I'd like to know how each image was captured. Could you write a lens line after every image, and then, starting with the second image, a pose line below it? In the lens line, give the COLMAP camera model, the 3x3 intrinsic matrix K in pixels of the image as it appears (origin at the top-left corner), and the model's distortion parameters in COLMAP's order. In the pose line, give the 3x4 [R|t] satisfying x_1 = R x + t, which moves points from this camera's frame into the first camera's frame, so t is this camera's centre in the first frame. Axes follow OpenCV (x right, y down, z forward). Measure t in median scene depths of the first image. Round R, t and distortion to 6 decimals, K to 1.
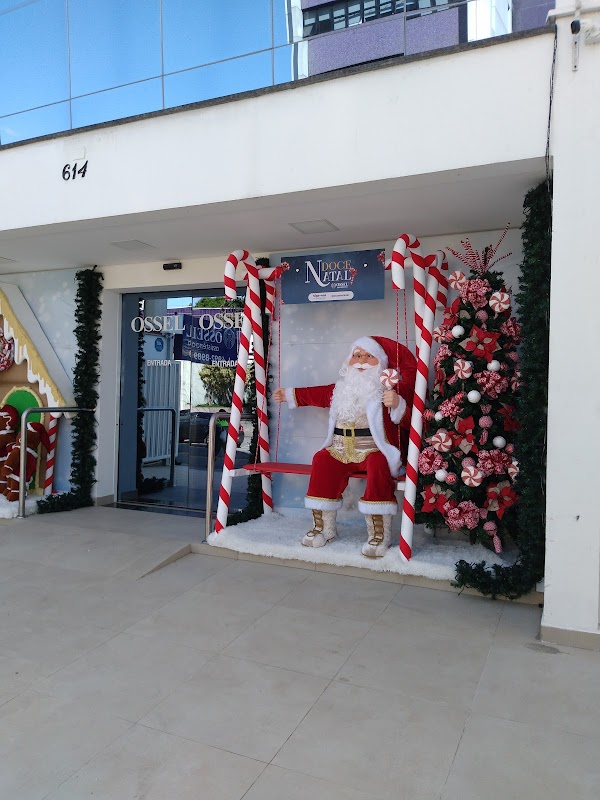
lens RADIAL K [[642.8, 0, 300.0], [0, 642.8, 400.0], [0, 0, 1]] dist [-0.010006, -0.011764]
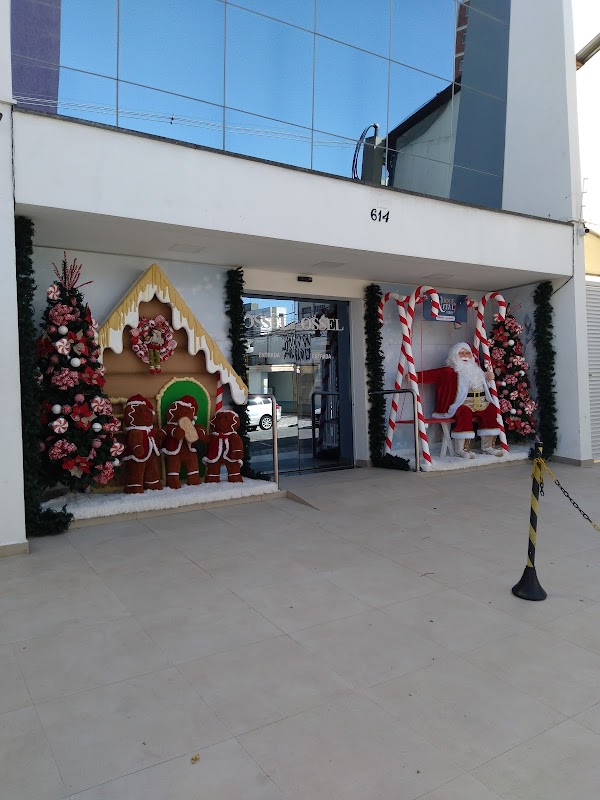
lens RADIAL K [[642.8, 0, 300.0], [0, 642.8, 400.0], [0, 0, 1]] dist [-0.010006, -0.011764]
pose [[0.504810, -0.055329, 0.861456, -1.704825], [0.036187, 0.998423, 0.042921, -0.030796], [-0.862472, 0.009506, 0.506016, 0.476246]]
